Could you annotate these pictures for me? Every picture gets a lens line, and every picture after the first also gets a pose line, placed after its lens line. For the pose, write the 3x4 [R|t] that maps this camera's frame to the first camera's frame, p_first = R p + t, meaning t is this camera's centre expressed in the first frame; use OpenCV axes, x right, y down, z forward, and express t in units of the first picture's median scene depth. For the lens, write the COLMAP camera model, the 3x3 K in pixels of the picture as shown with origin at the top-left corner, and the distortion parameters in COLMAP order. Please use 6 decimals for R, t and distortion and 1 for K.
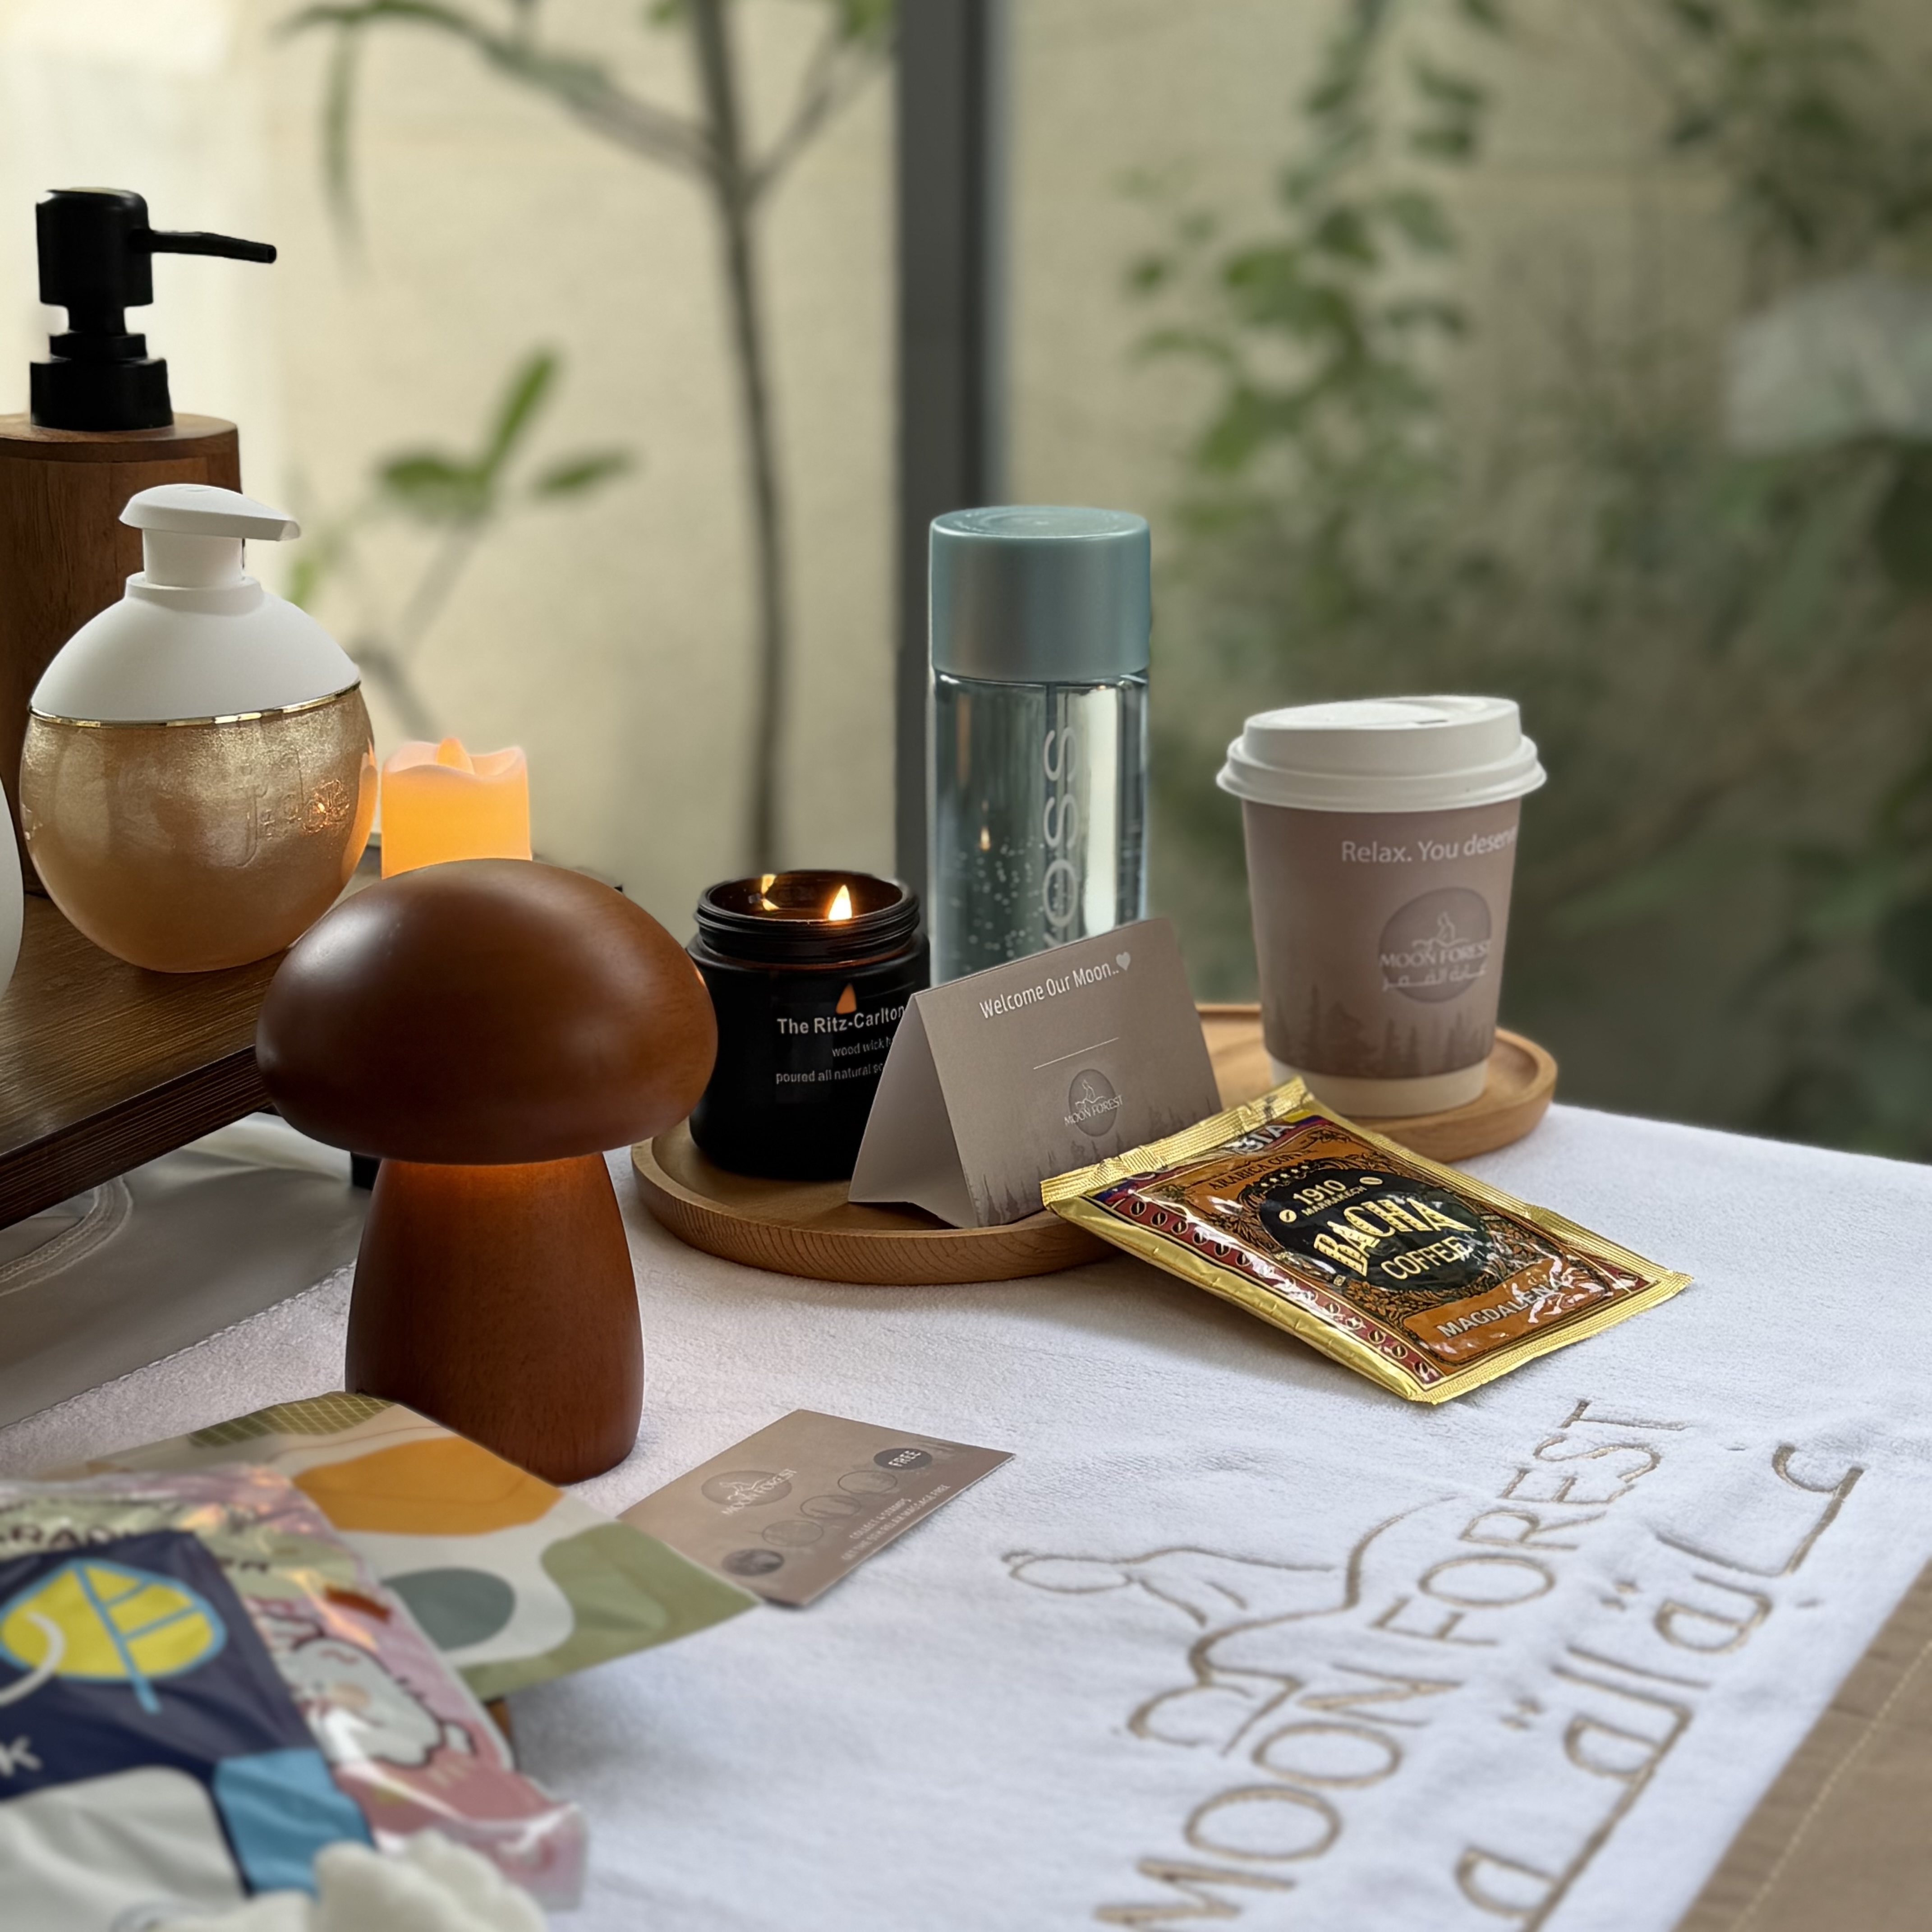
lens RADIAL K [[3414.0, 0, 966.0], [0, 3414.0, 966.0], [0, 0, 1]] dist [0.132433, 0.028174]
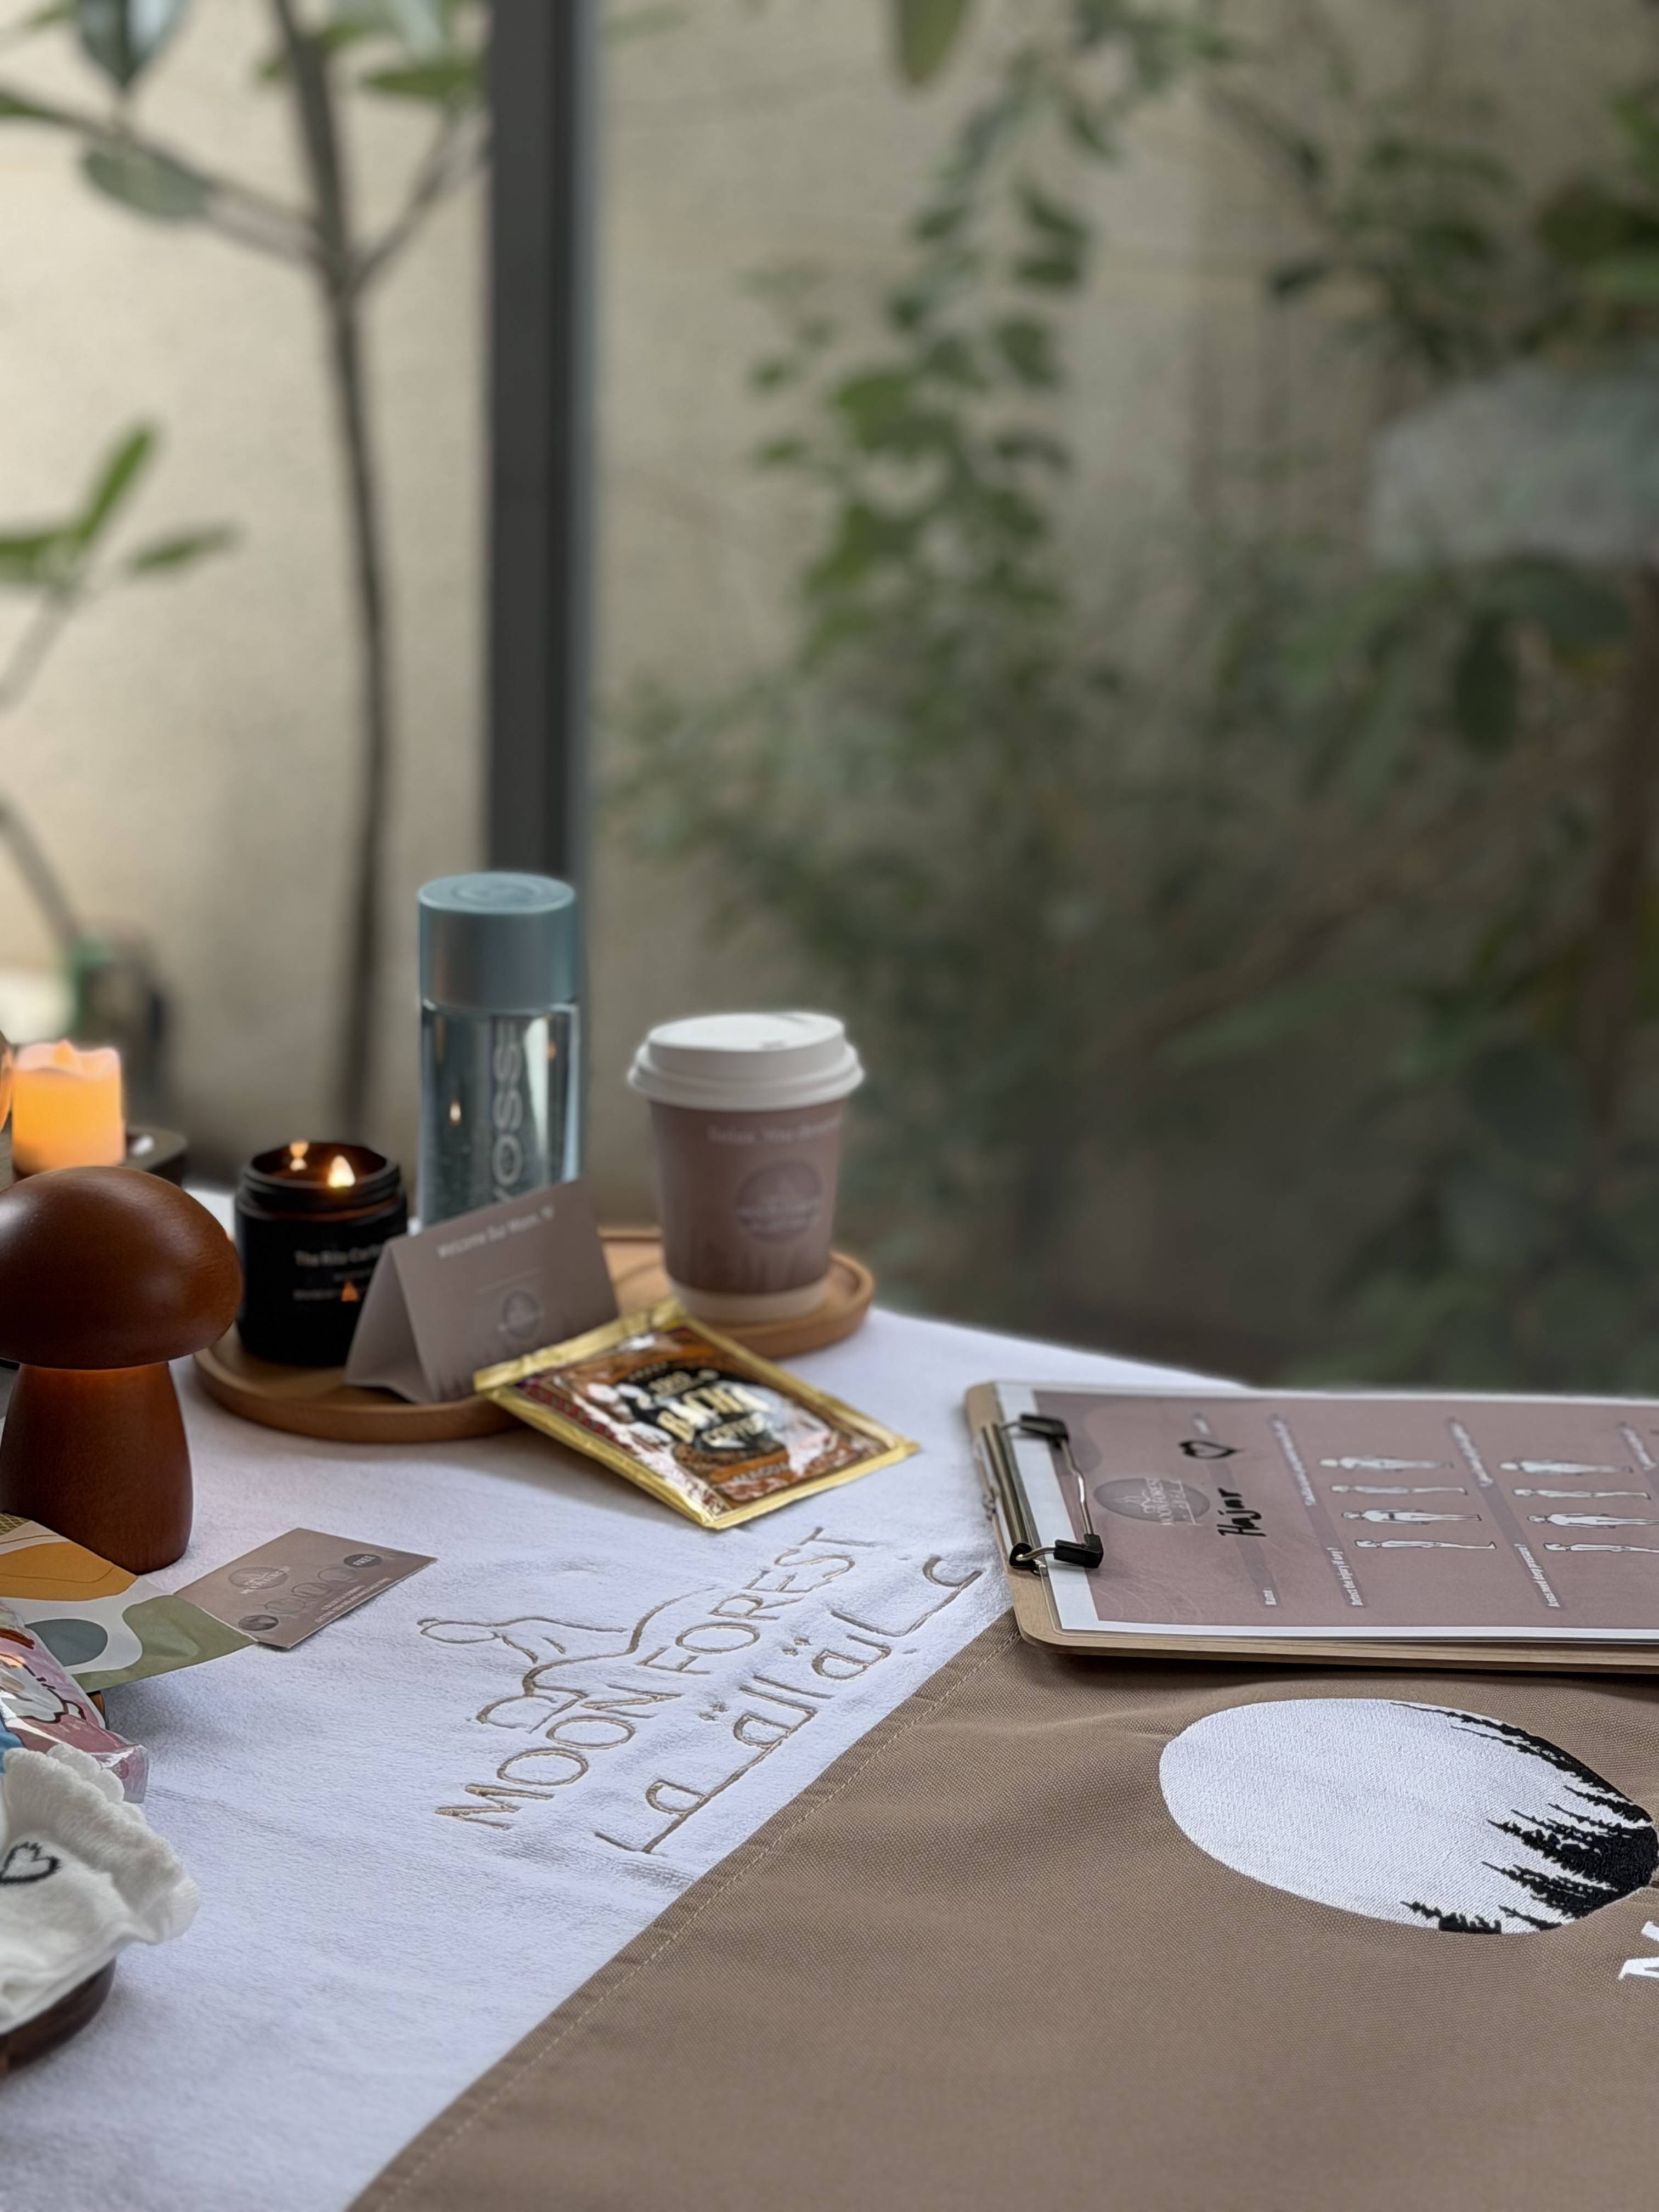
lens RADIAL K [[4421.8, 0, 829.5], [0, 4421.8, 1106.0], [0, 0, 1]] dist [0.126301, -0.043762]
pose [[0.999294, 0.017209, 0.033407, 0.112160], [-0.018200, 0.999397, 0.029585, -0.113006], [-0.032878, -0.030172, 0.999004, -0.911578]]
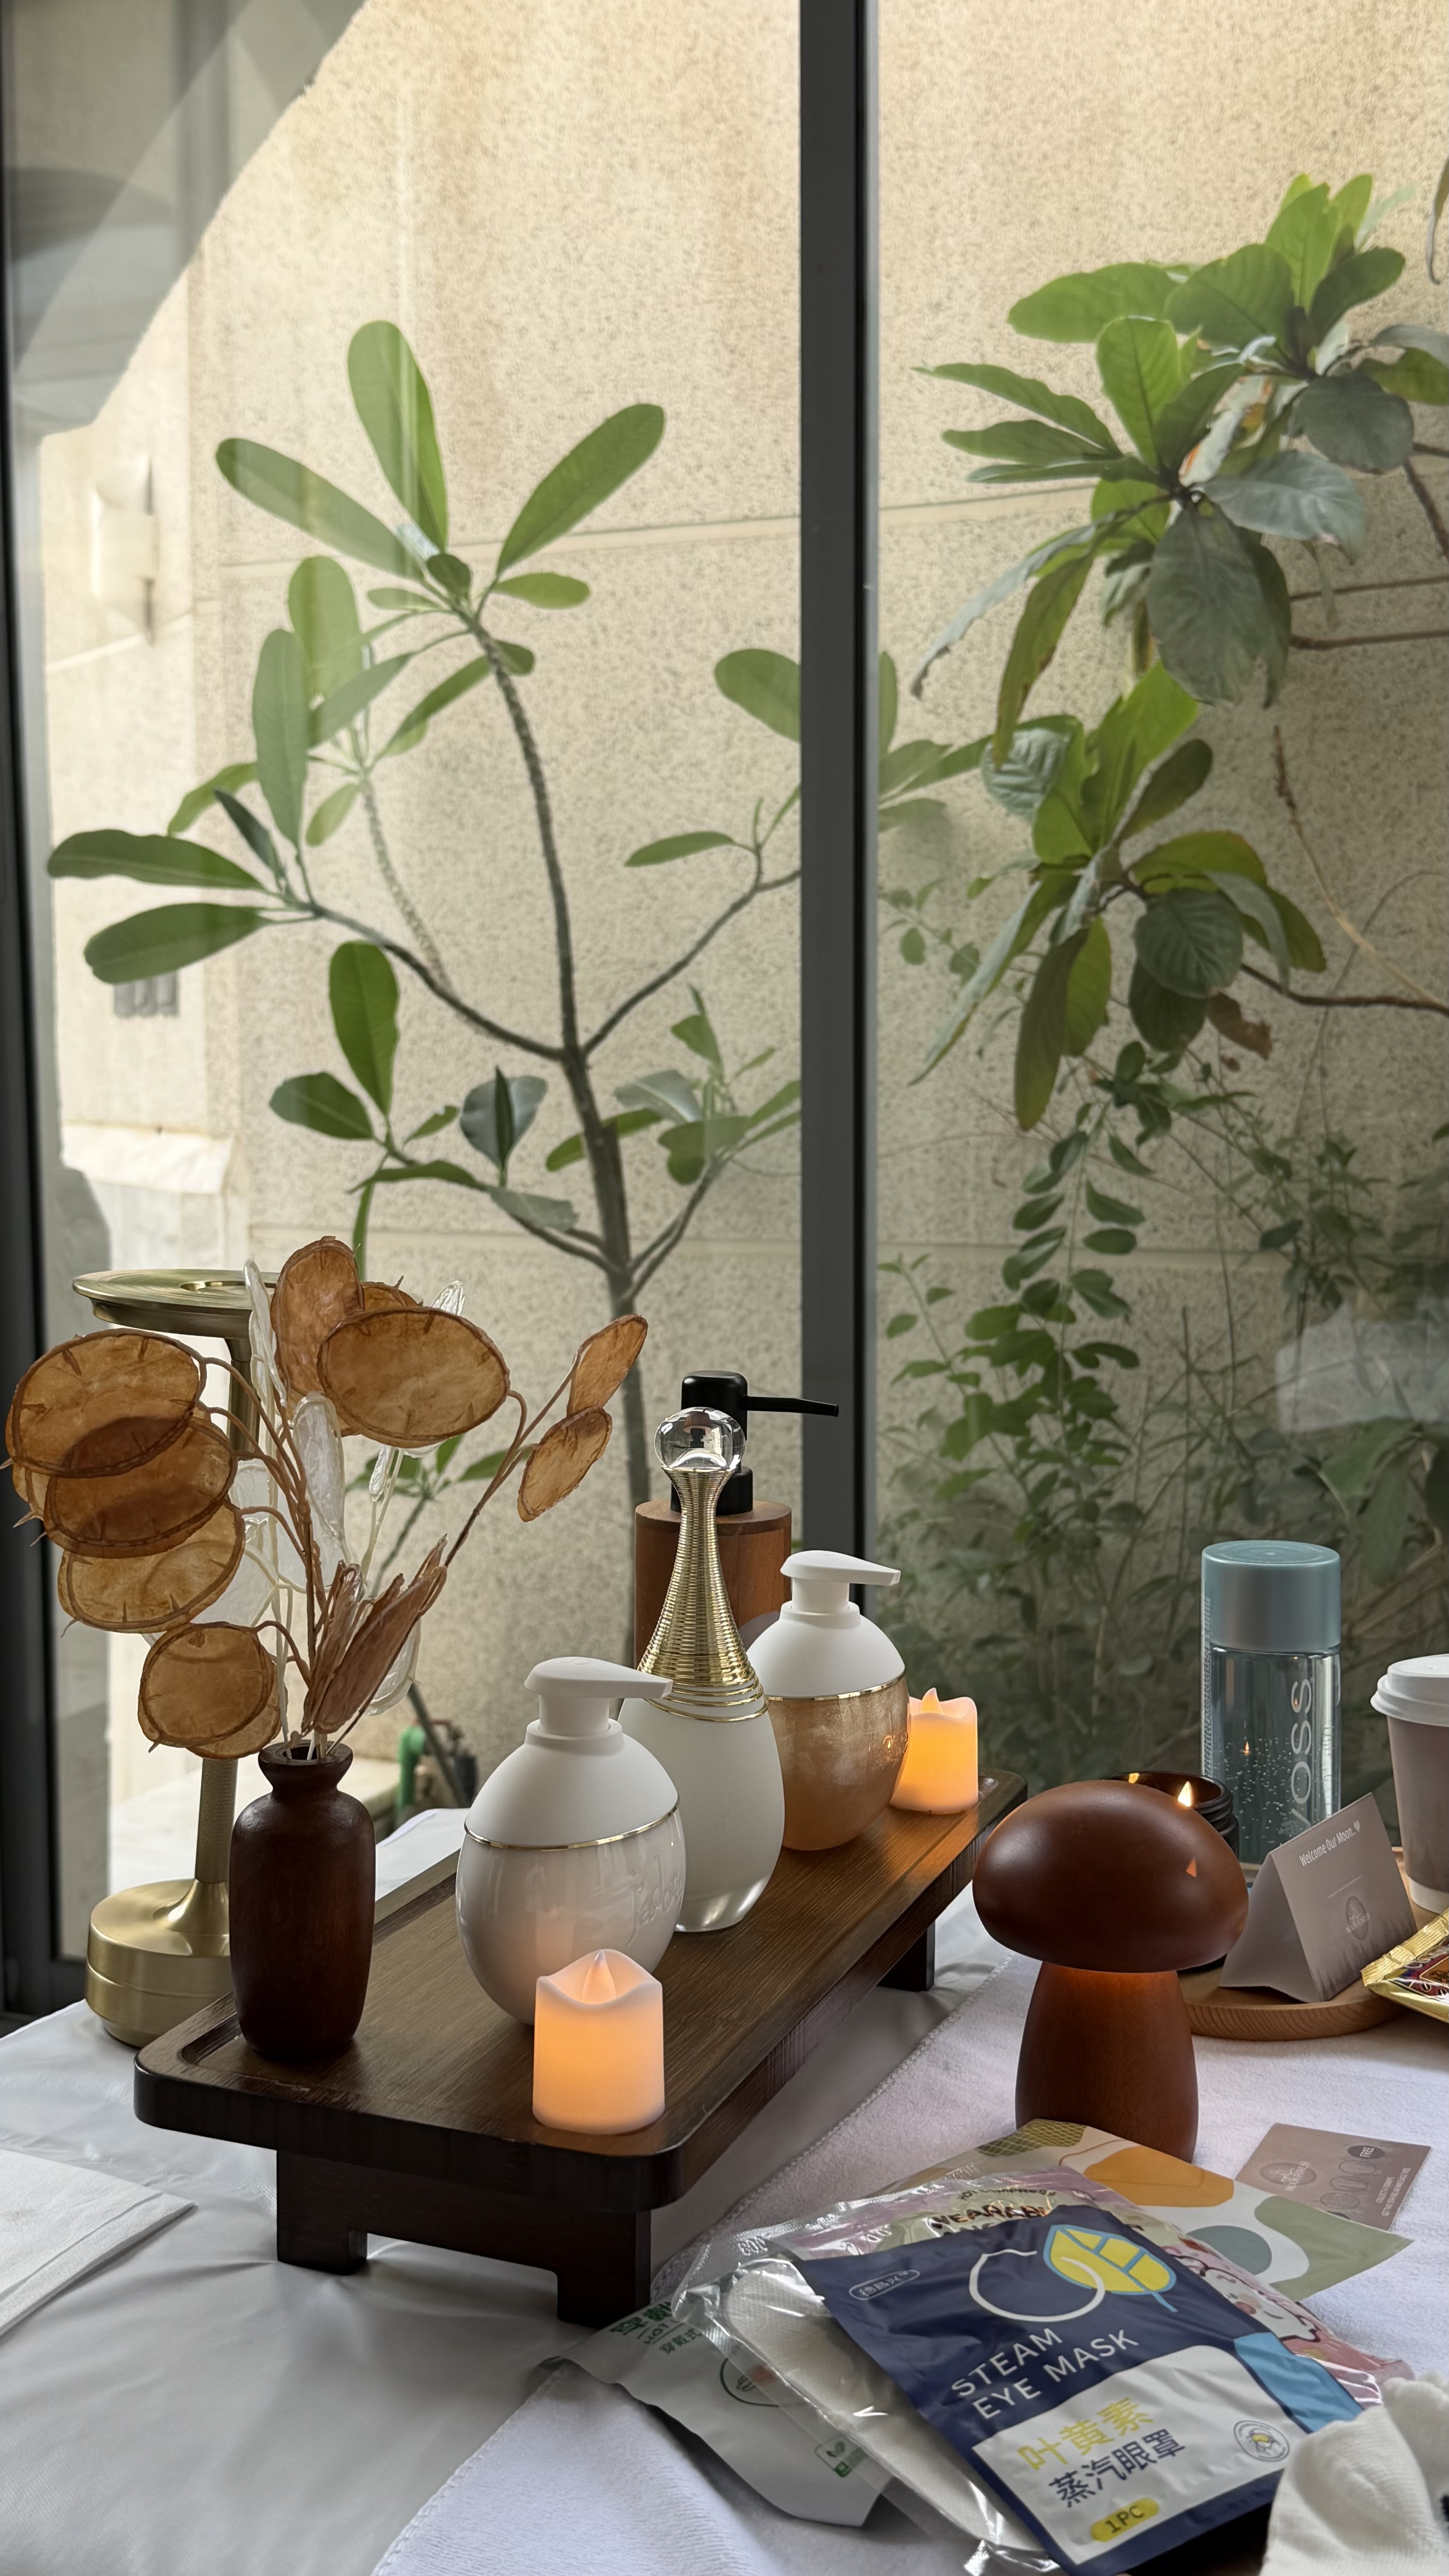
lens RADIAL K [[2536.1, 0, 724.5], [0, 2536.1, 1288.0], [0, 0, 1]] dist [0.048599, -0.003387]
pose [[0.996521, -0.013078, 0.082304, -0.386646], [0.028824, 0.980745, -0.193155, -0.029828], [-0.078193, 0.194855, 0.977710, -0.220519]]
